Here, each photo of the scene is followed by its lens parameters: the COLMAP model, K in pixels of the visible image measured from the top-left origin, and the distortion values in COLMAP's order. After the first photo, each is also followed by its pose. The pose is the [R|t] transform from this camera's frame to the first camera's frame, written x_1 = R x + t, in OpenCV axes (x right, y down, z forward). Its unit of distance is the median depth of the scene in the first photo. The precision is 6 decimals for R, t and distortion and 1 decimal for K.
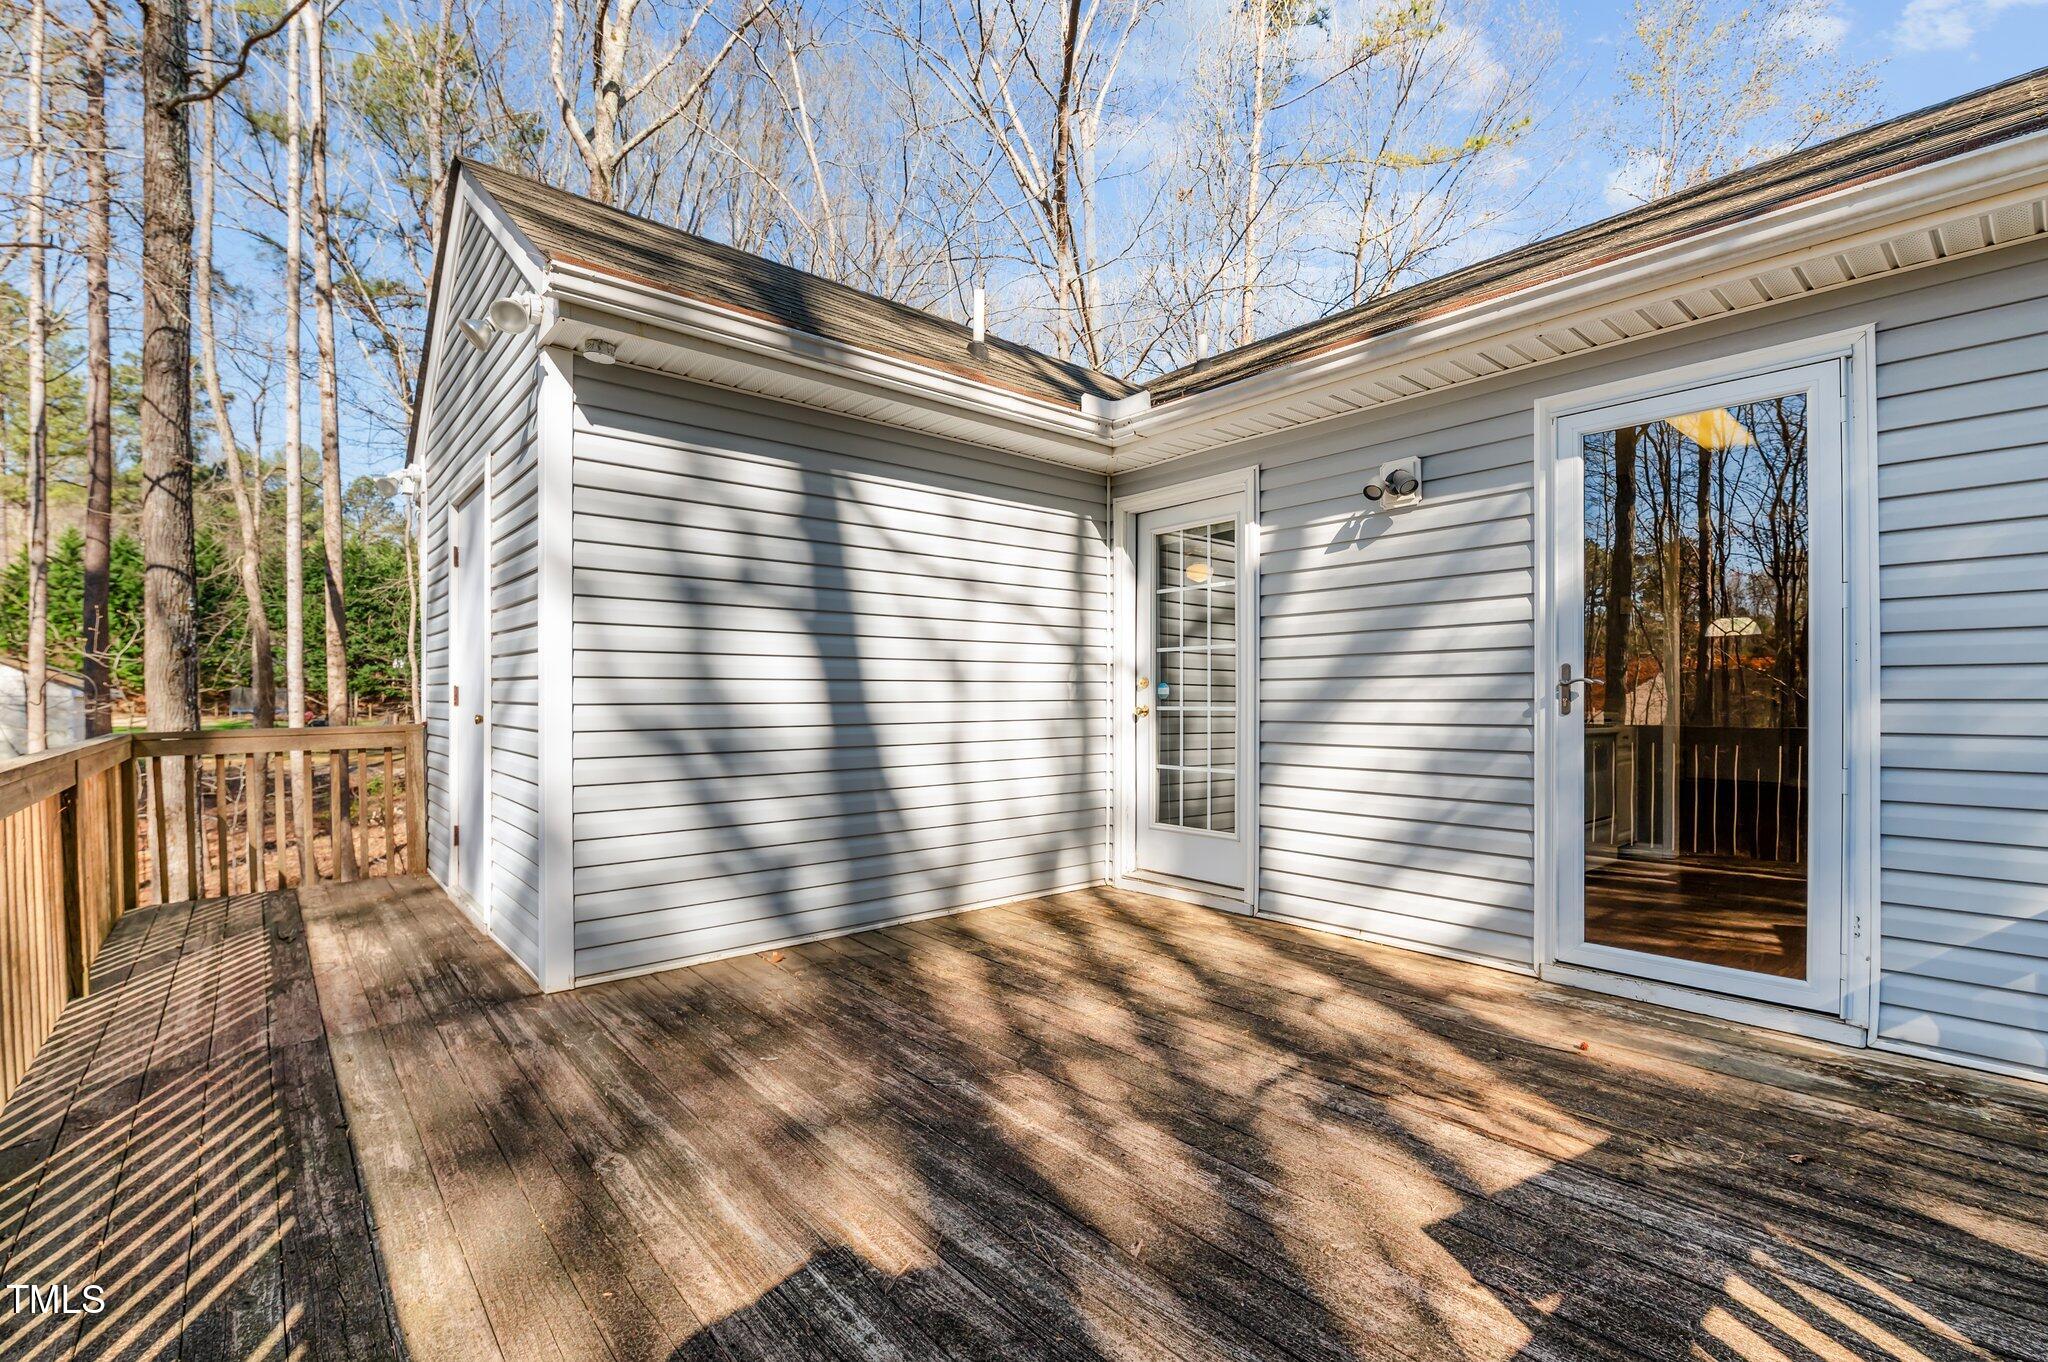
lens RADIAL K [[884.1, 0, 1022.6], [0, 884.1, 695.5], [0, 0, 1]] dist [-0.002380, -0.004418]
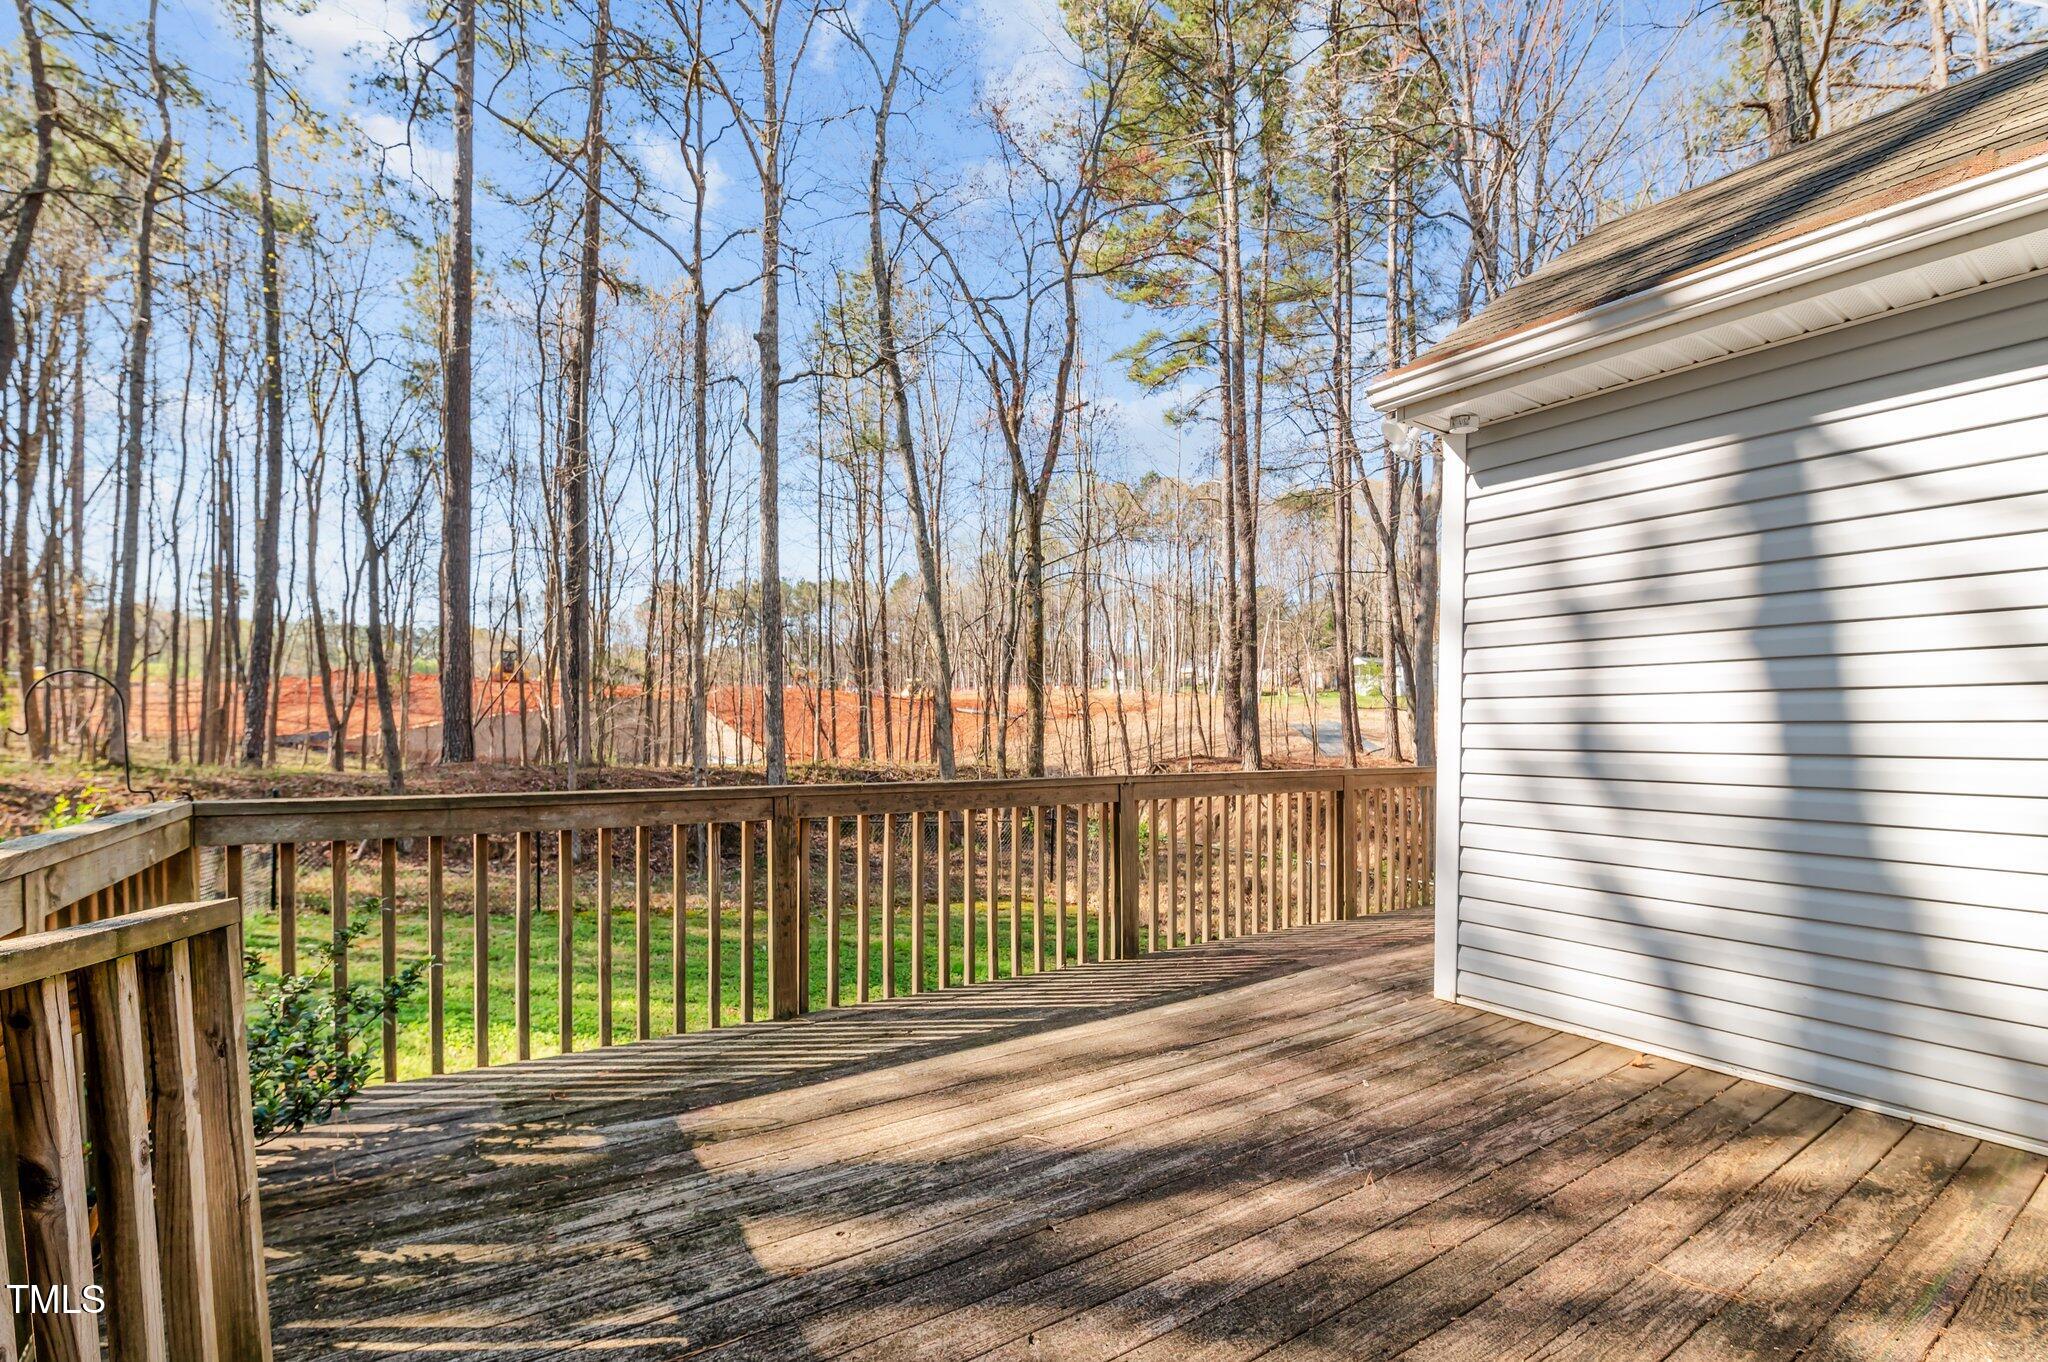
lens RADIAL K [[884.1, 0, 994.9], [0, 884.1, 725.4], [0, 0, 1]] dist [-0.002380, -0.004418]
pose [[-0.103906, -0.004592, -0.994577, 0.649066], [-0.009904, 0.999945, -0.003582, -0.007222], [0.994538, 0.009478, -0.103946, 0.531052]]
